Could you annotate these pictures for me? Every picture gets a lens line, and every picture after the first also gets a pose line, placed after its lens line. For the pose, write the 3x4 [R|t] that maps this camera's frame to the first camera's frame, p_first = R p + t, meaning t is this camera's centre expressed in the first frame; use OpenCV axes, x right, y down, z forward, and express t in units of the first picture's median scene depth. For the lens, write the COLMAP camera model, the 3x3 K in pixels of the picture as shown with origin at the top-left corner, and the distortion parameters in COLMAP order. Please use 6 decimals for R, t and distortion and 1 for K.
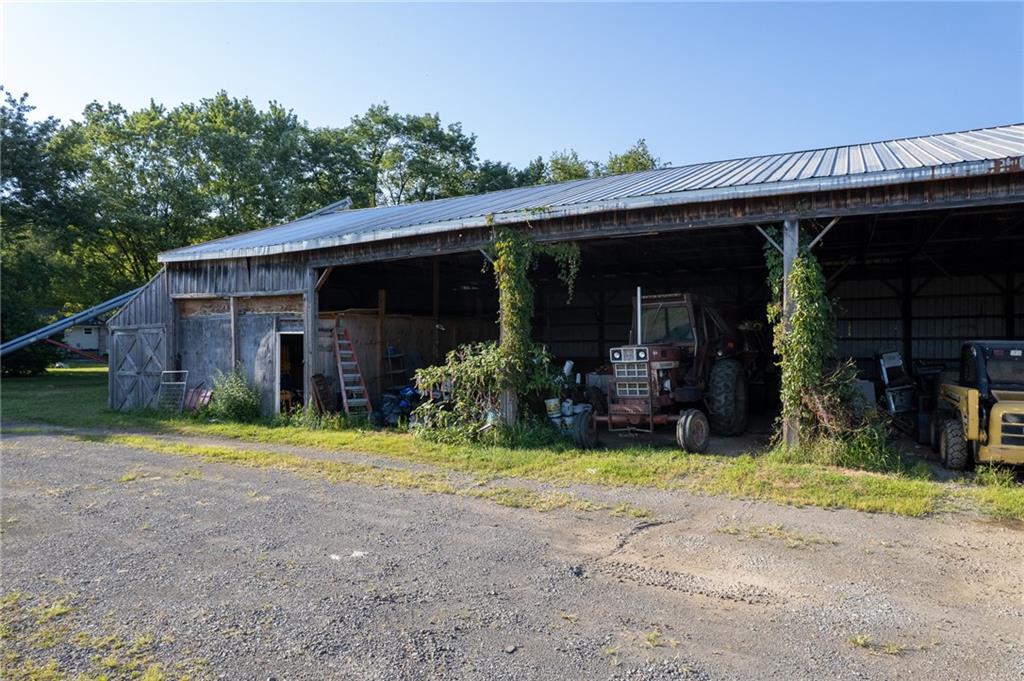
lens RADIAL K [[656.3, 0, 510.5], [0, 656.3, 347.0], [0, 0, 1]] dist [-0.085702, 0.077825]
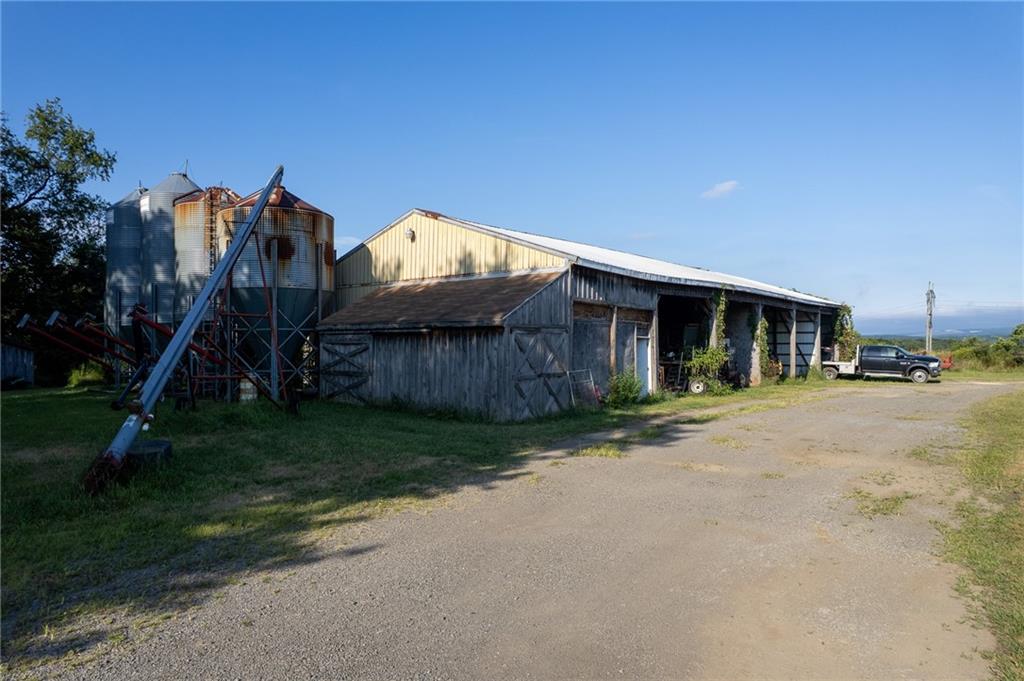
lens RADIAL K [[656.3, 0, 510.5], [0, 656.3, 347.0], [0, 0, 1]] dist [-0.085702, 0.077825]
pose [[0.215736, 0.000666, 0.976451, -1.755939], [0.004092, 0.999990, -0.001586, 0.000855], [-0.976443, 0.004338, 0.215731, 0.967292]]
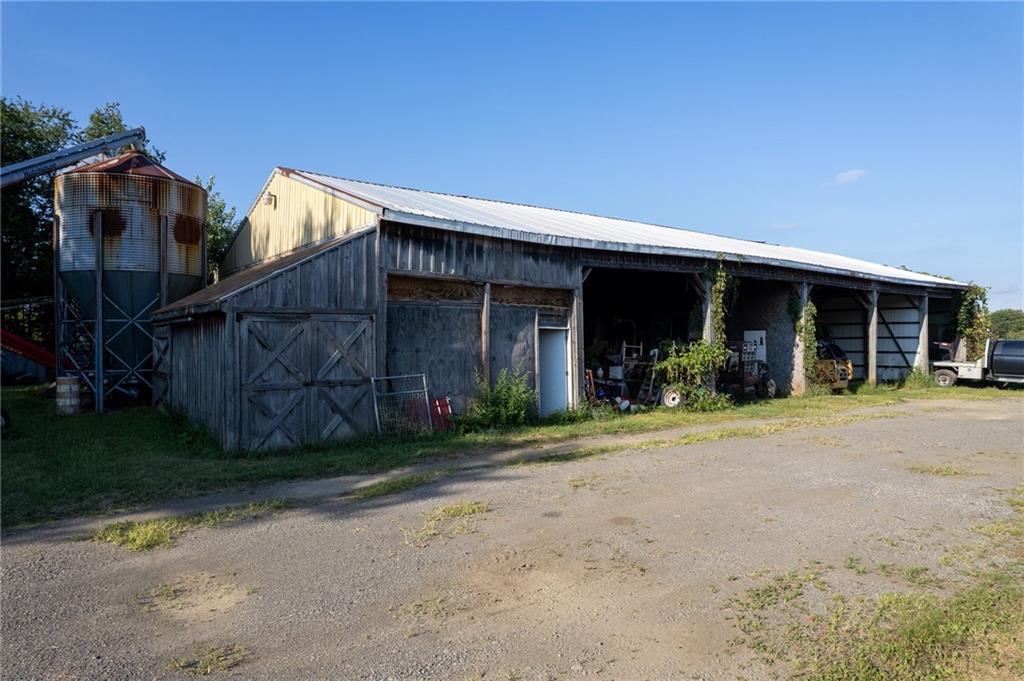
lens RADIAL K [[656.3, 0, 510.5], [0, 656.3, 347.0], [0, 0, 1]] dist [-0.085702, 0.077825]
pose [[0.430966, -0.005564, 0.902351, -1.241537], [0.004042, 0.999983, 0.004235, 0.002891], [-0.902359, 0.001822, 0.430981, 0.630972]]
